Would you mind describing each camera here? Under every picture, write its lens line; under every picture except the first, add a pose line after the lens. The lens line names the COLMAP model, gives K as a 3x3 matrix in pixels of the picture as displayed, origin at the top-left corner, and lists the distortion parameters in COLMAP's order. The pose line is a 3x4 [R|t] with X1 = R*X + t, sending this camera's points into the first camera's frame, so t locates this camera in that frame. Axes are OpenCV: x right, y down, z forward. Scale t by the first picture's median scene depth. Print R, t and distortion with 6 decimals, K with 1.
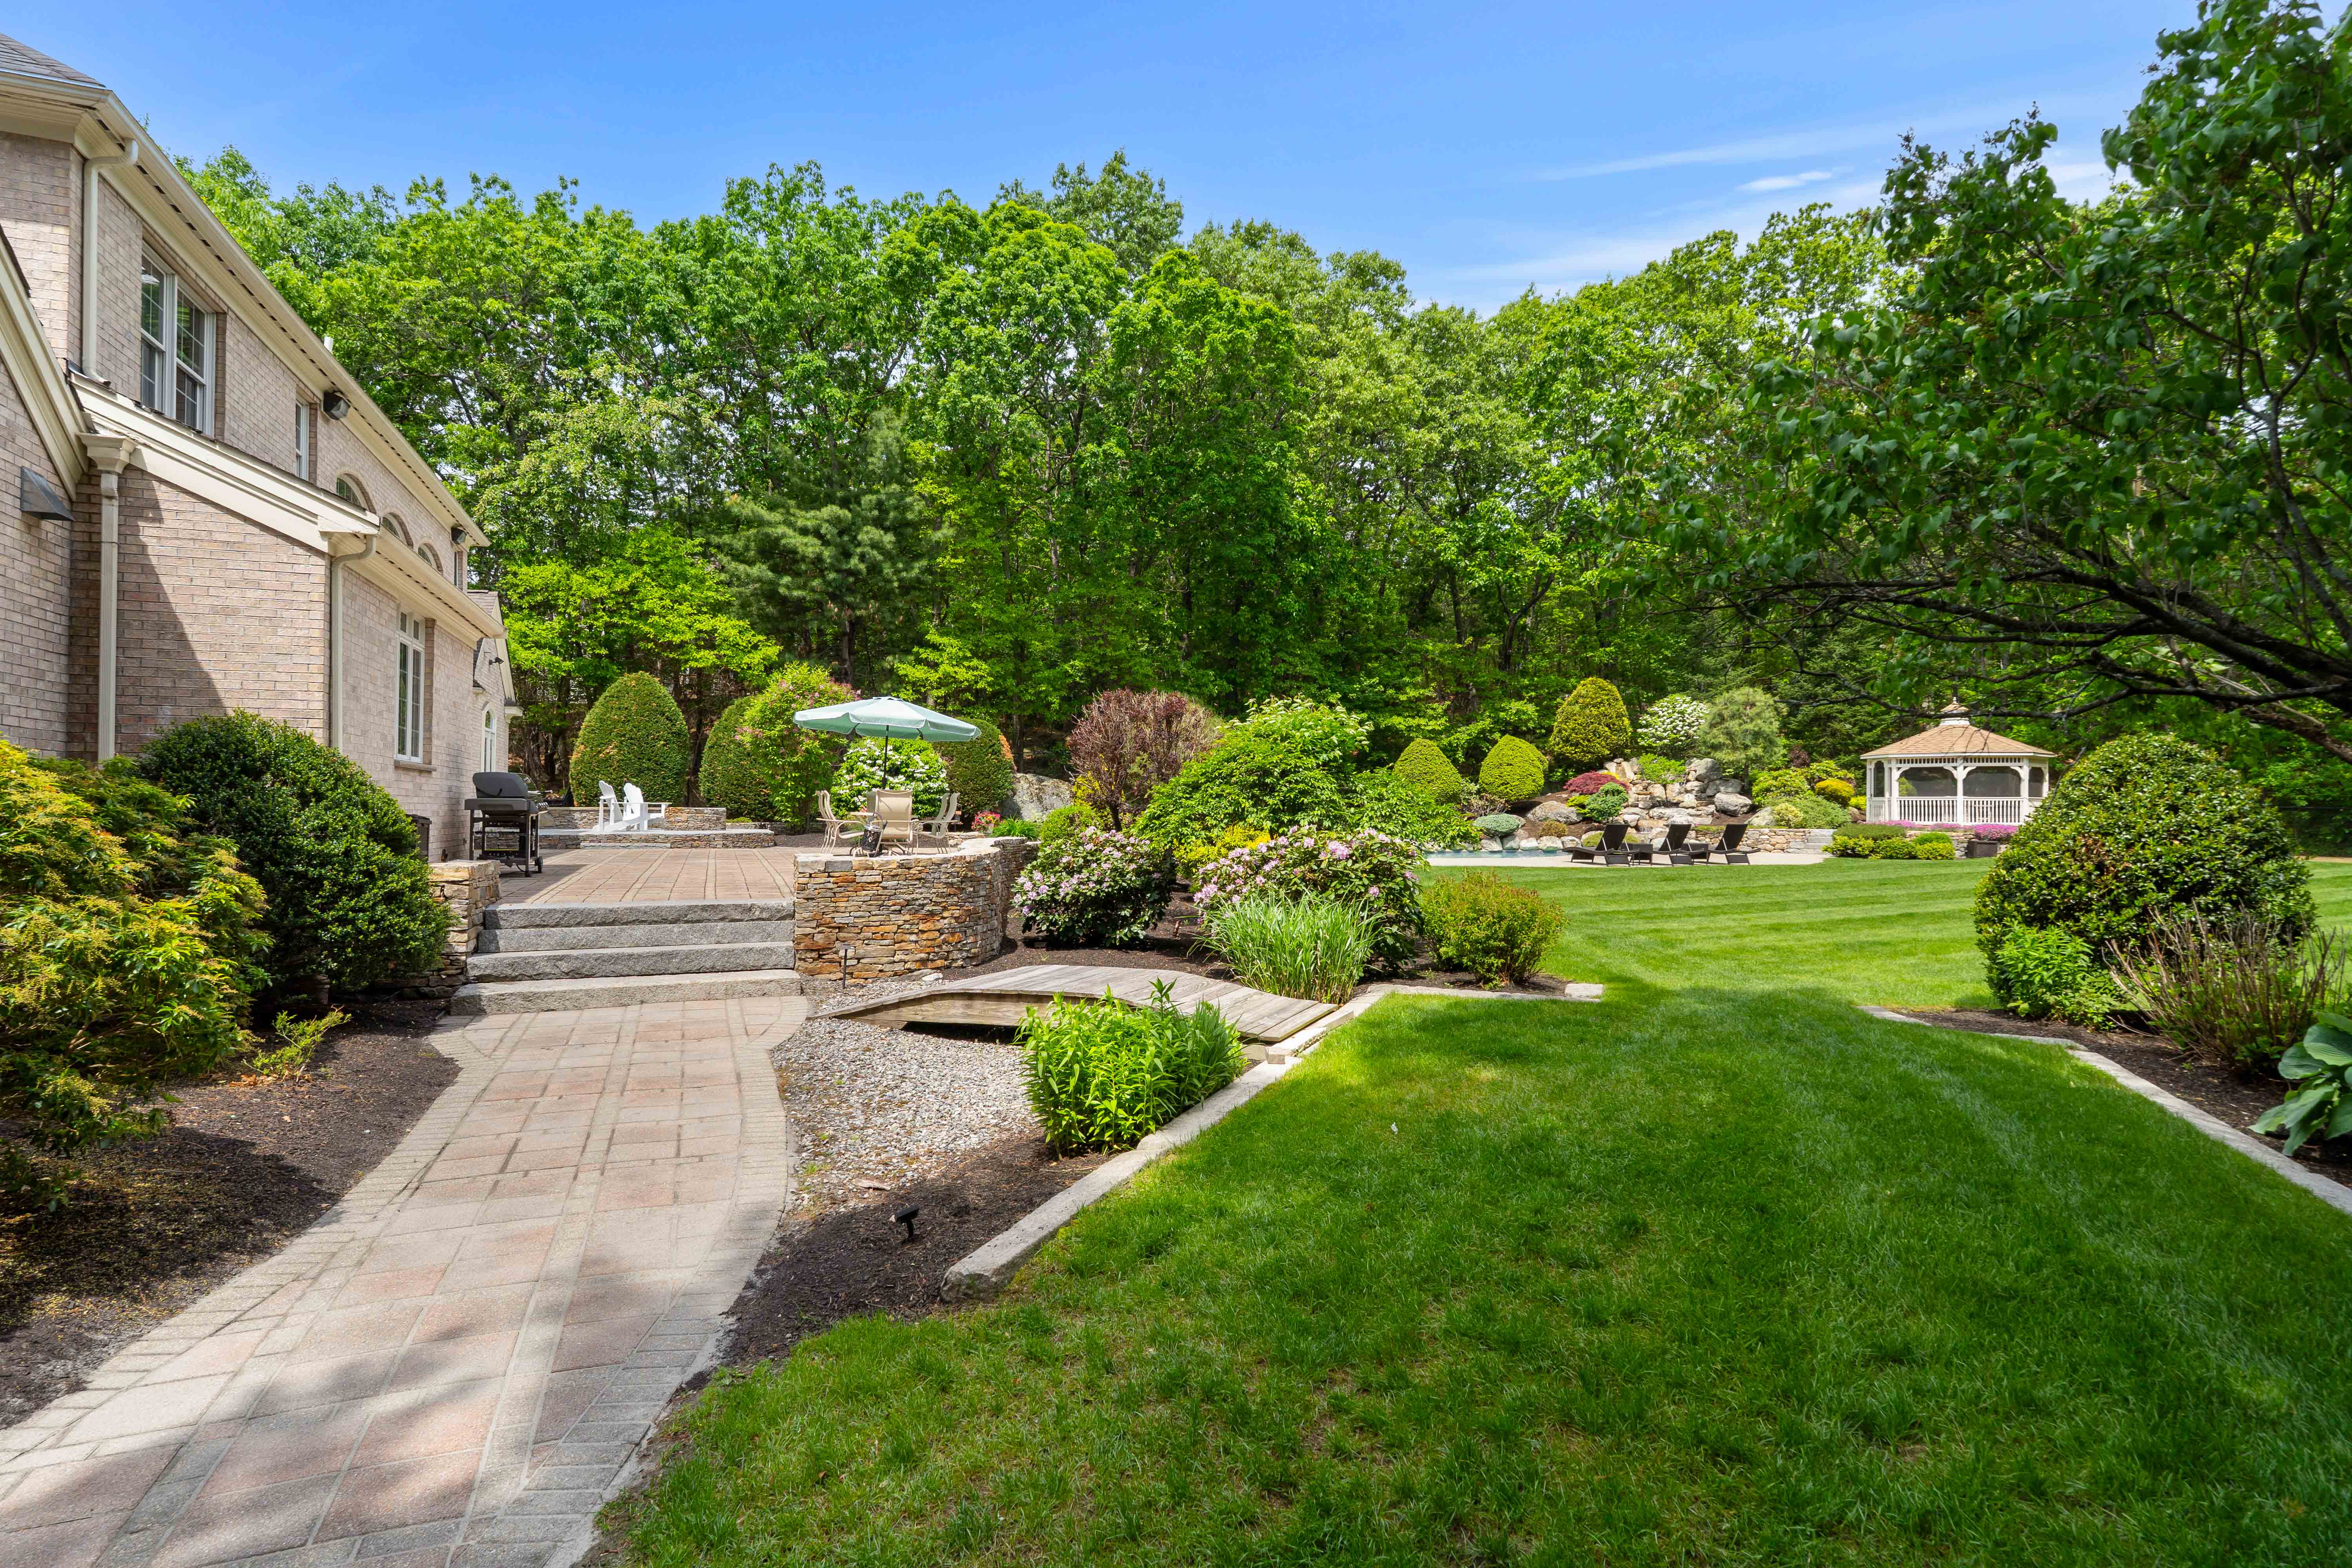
lens RADIAL K [[1195.2, 0, 1168.1], [0, 1195.2, 788.7], [0, 0, 1]] dist [-0.000673, -0.000282]
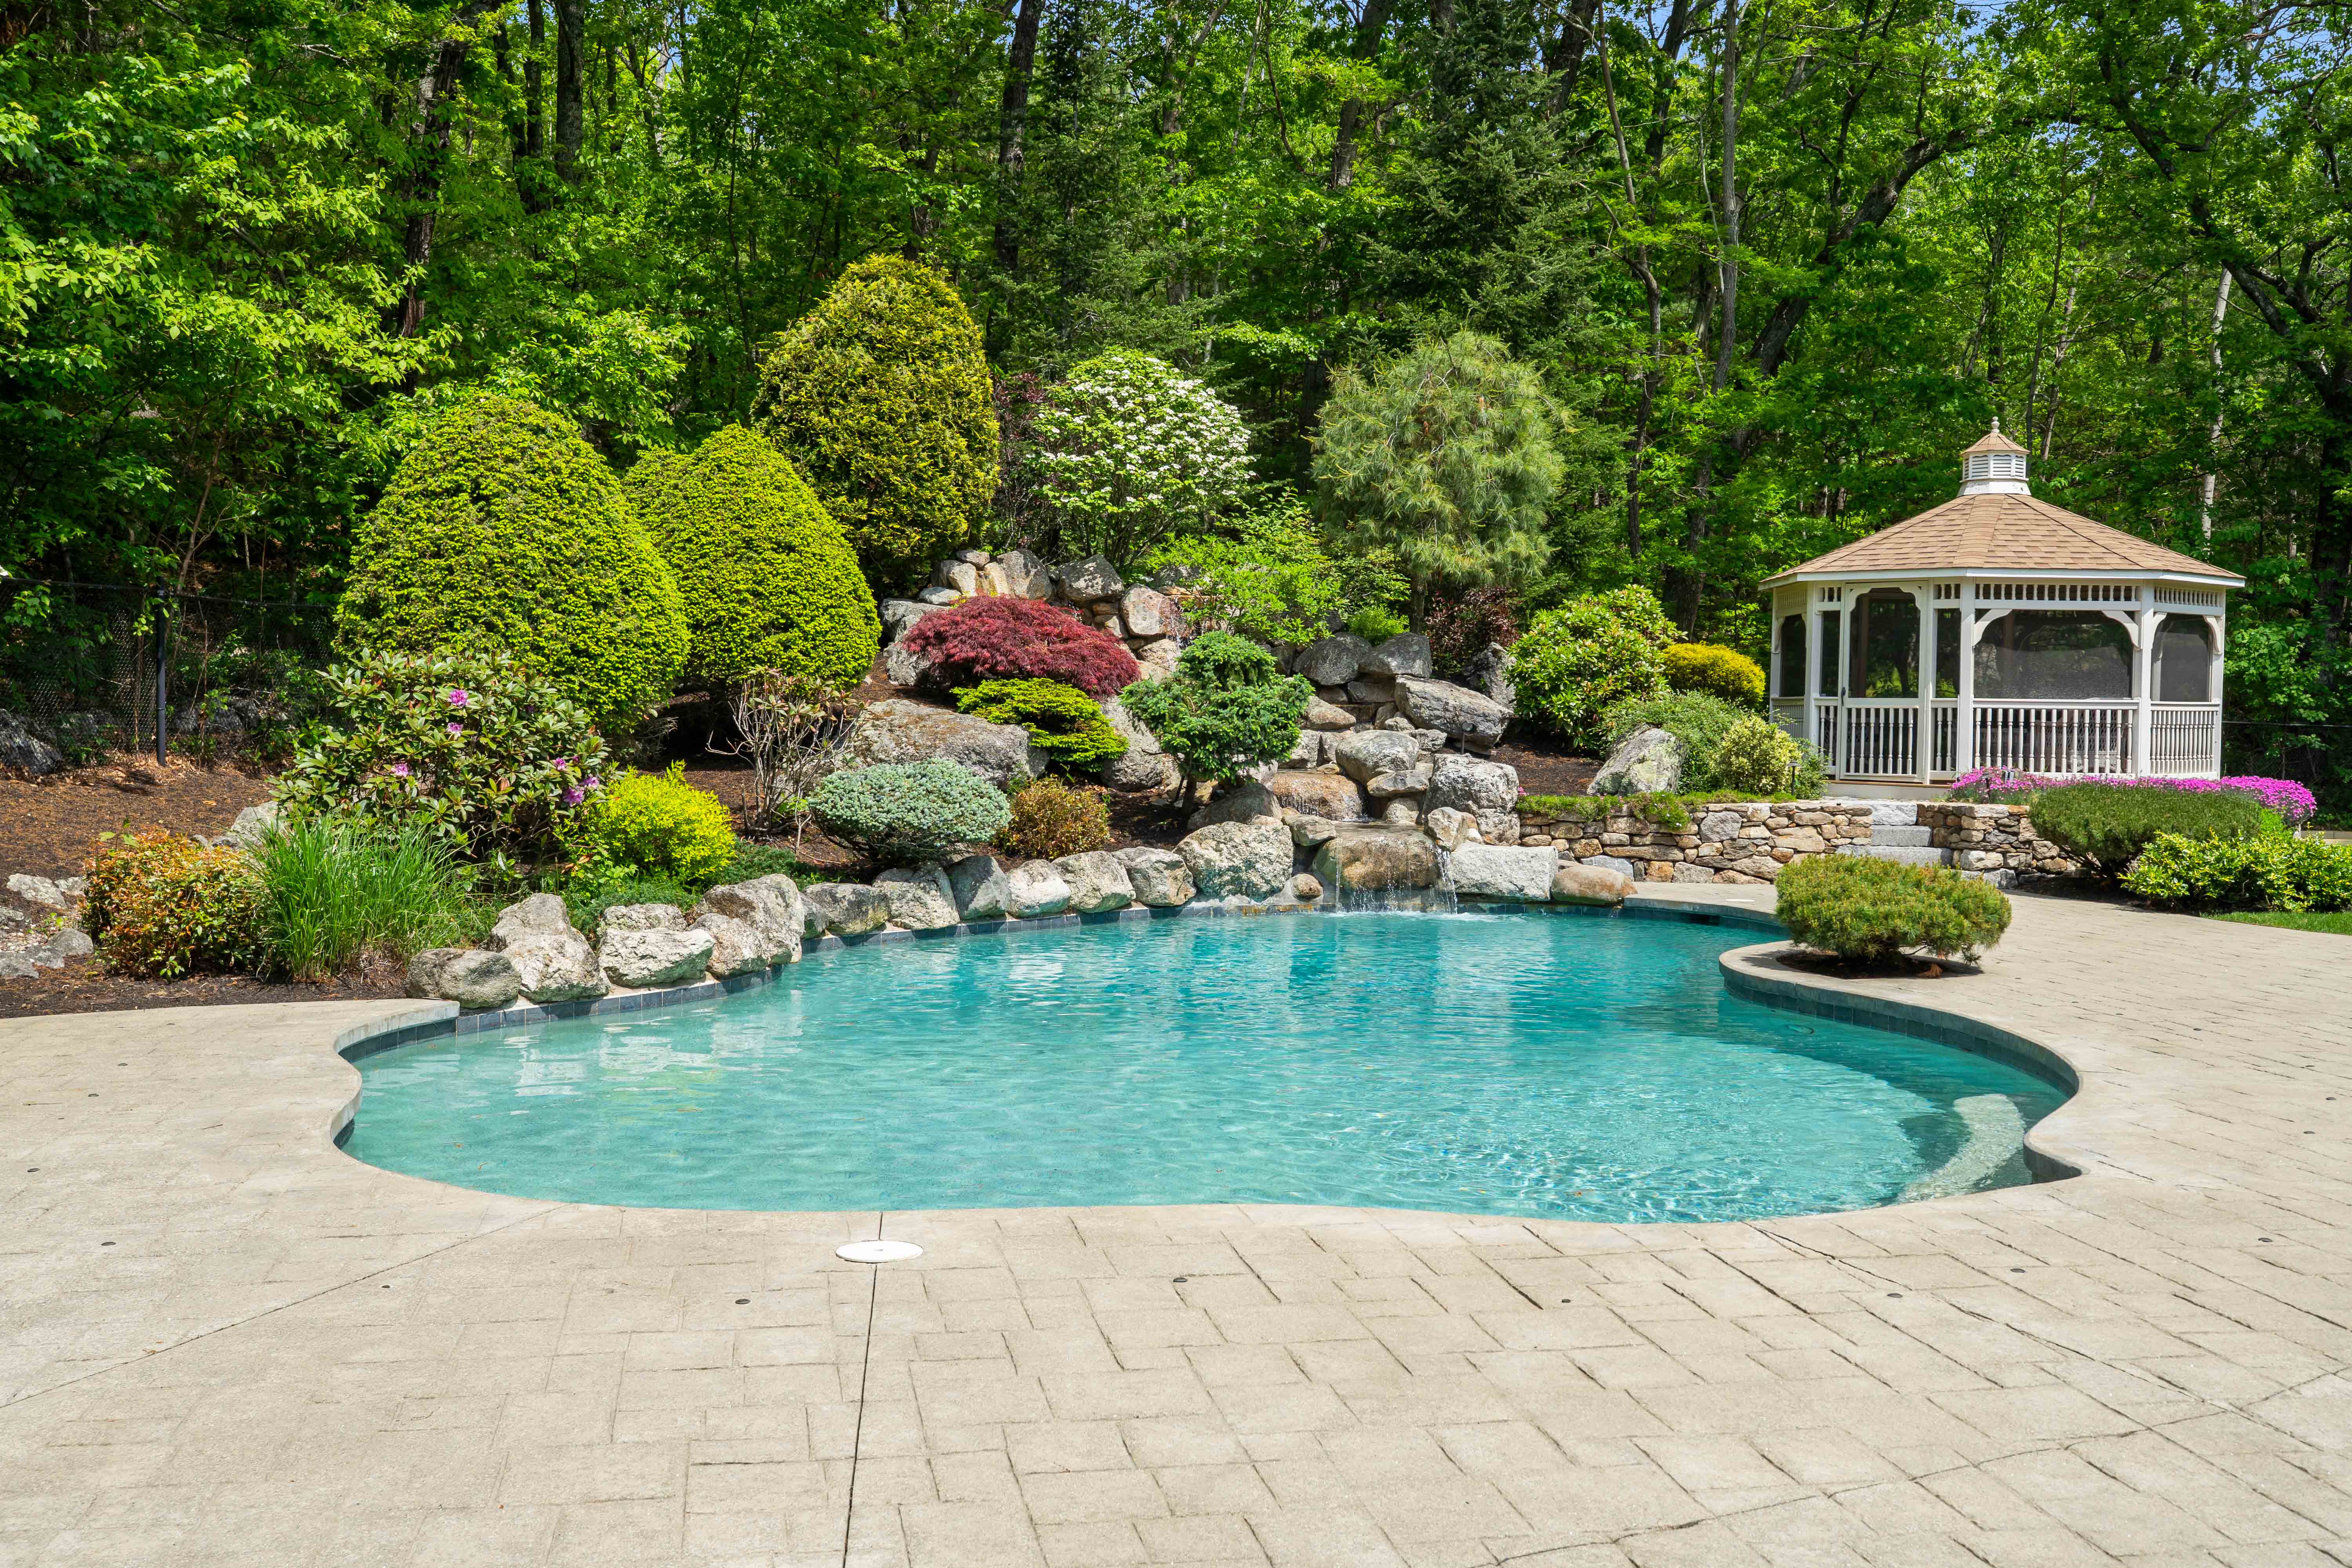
lens RADIAL K [[2327.7, 0, 1177.8], [0, 2327.7, 782.5], [0, 0, 1]] dist [0.004903, 0.000000]
pose [[0.633435, -0.022934, 0.773456, -0.027050], [-0.018301, 0.998837, 0.044604, 0.004865], [-0.773580, -0.042409, 0.632278, 0.673051]]
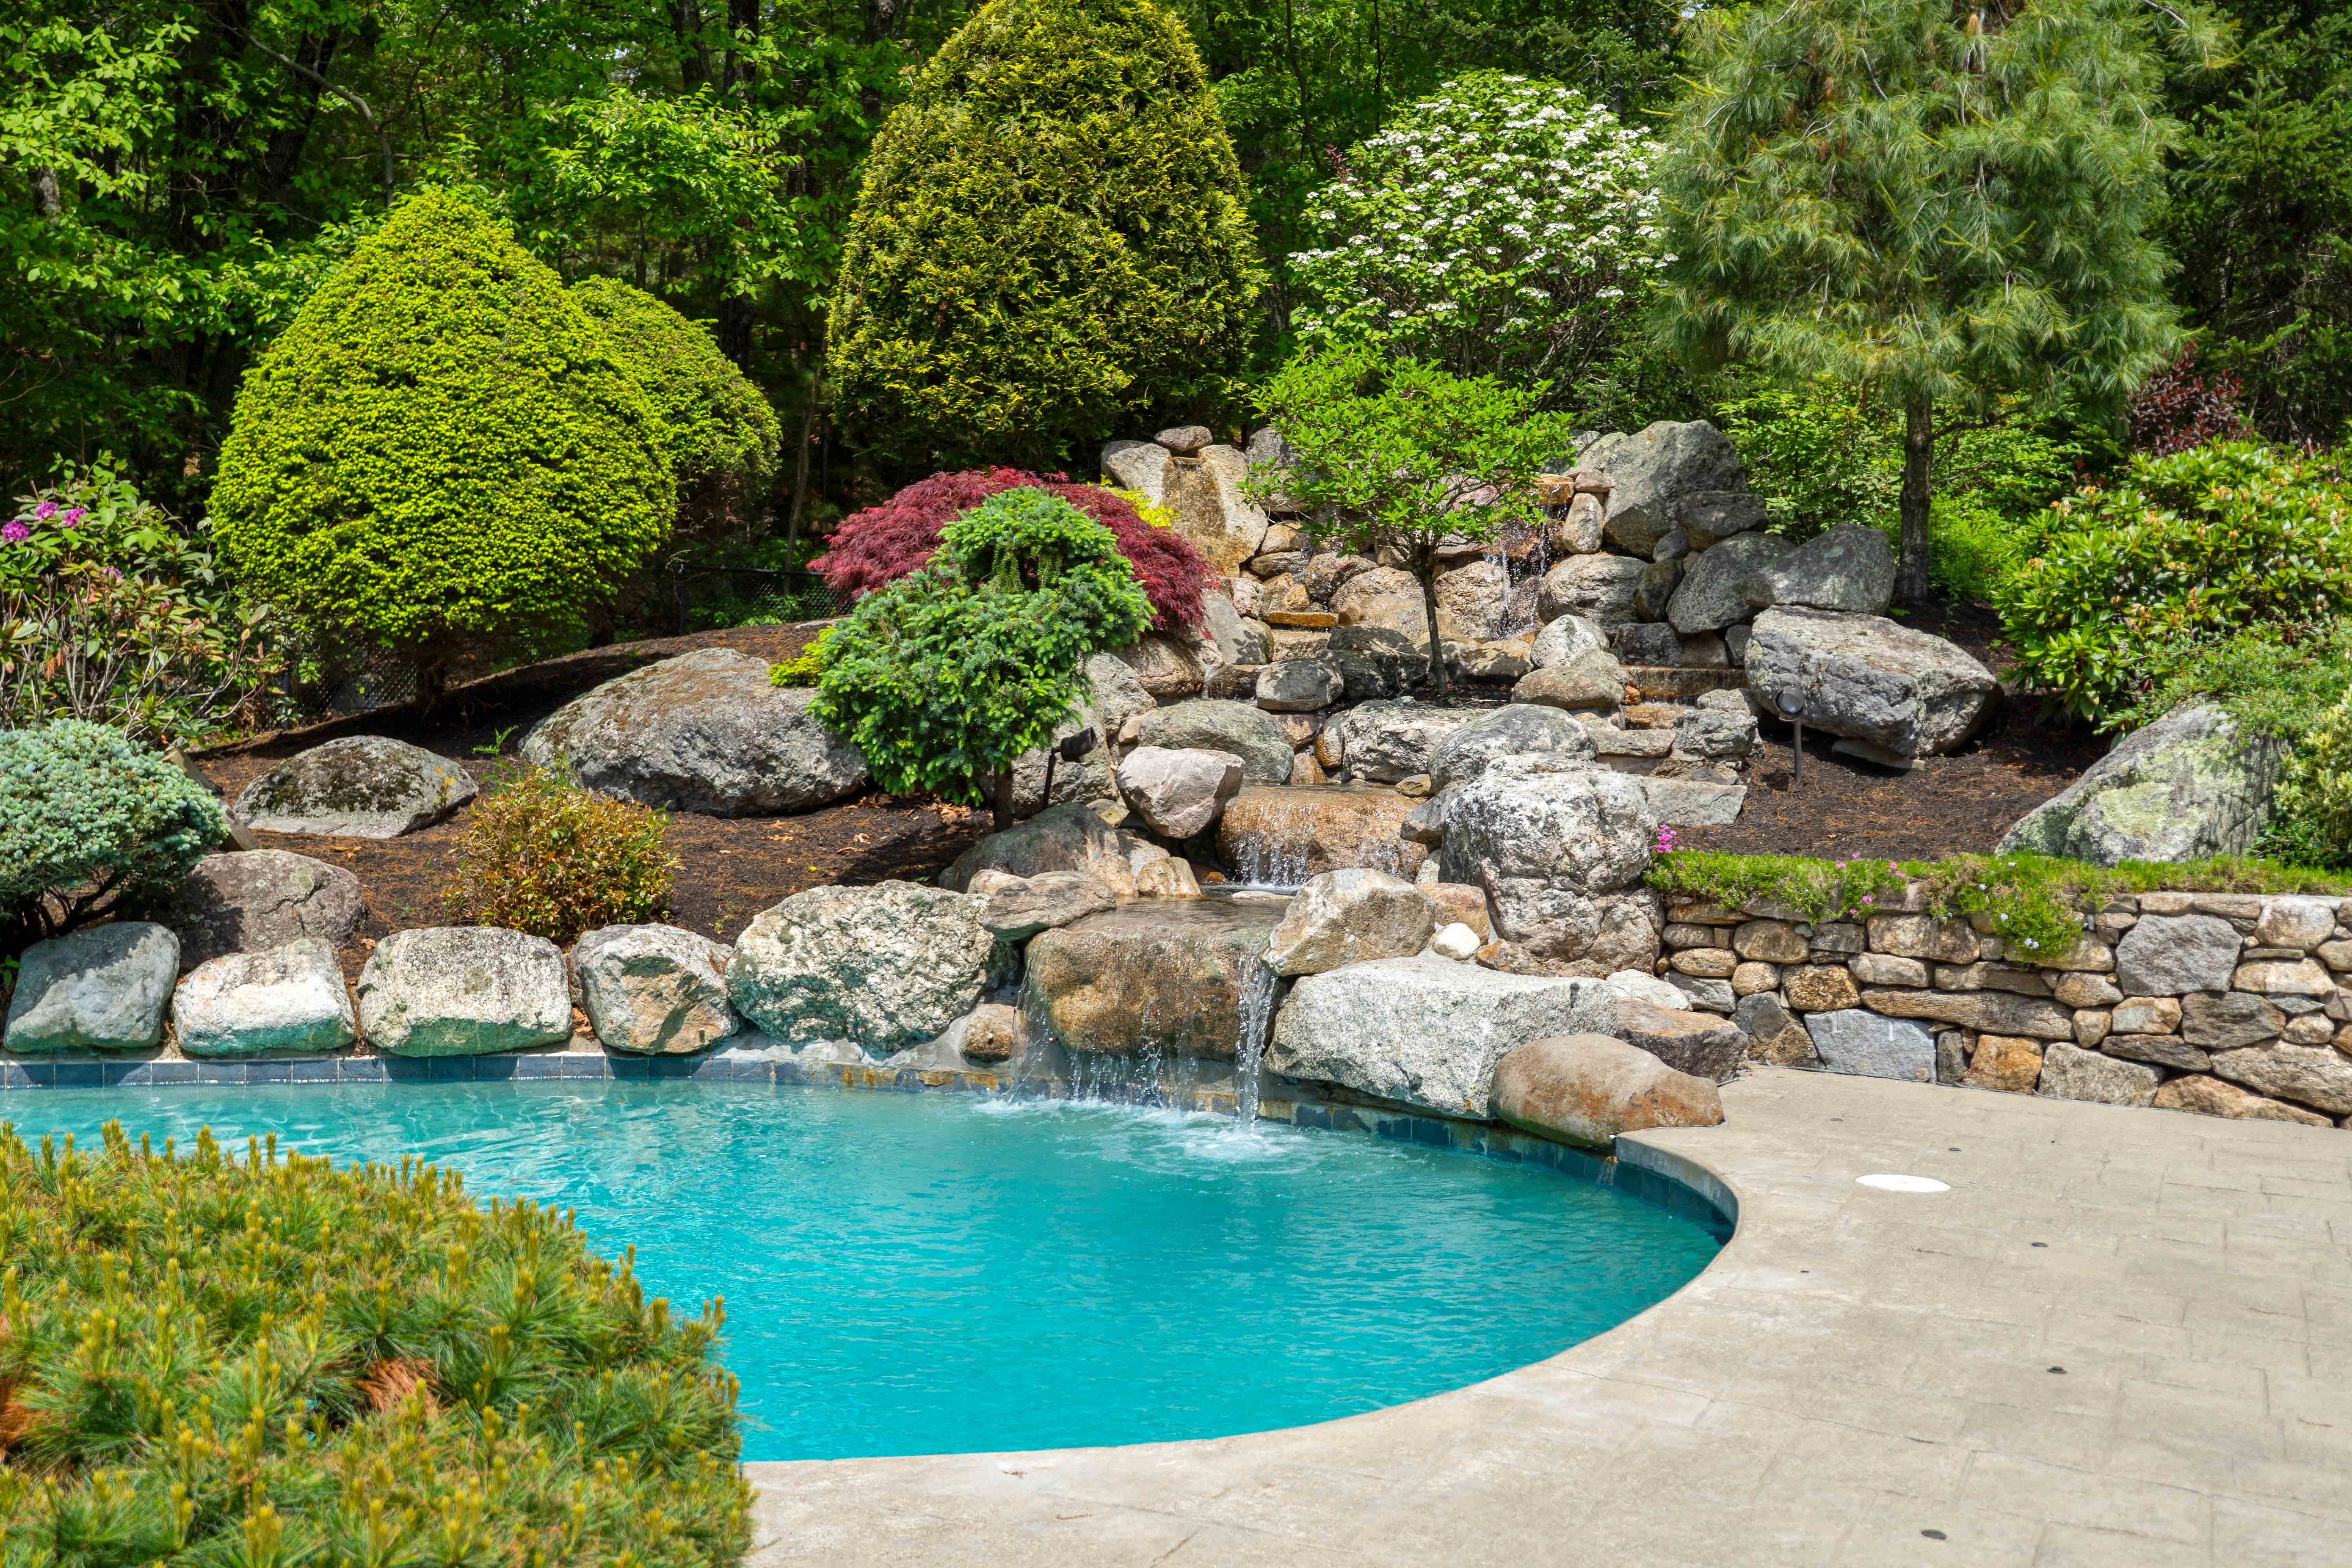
lens RADIAL K [[2327.7, 0, 1173.5], [0, 2327.7, 784.9], [0, 0, 1]] dist [0.004903, 0.000000]
pose [[0.961066, 0.010657, 0.276114, 0.312861], [-0.021270, 0.999144, 0.035470, 0.016474], [-0.275499, -0.039962, 0.960470, 0.746152]]
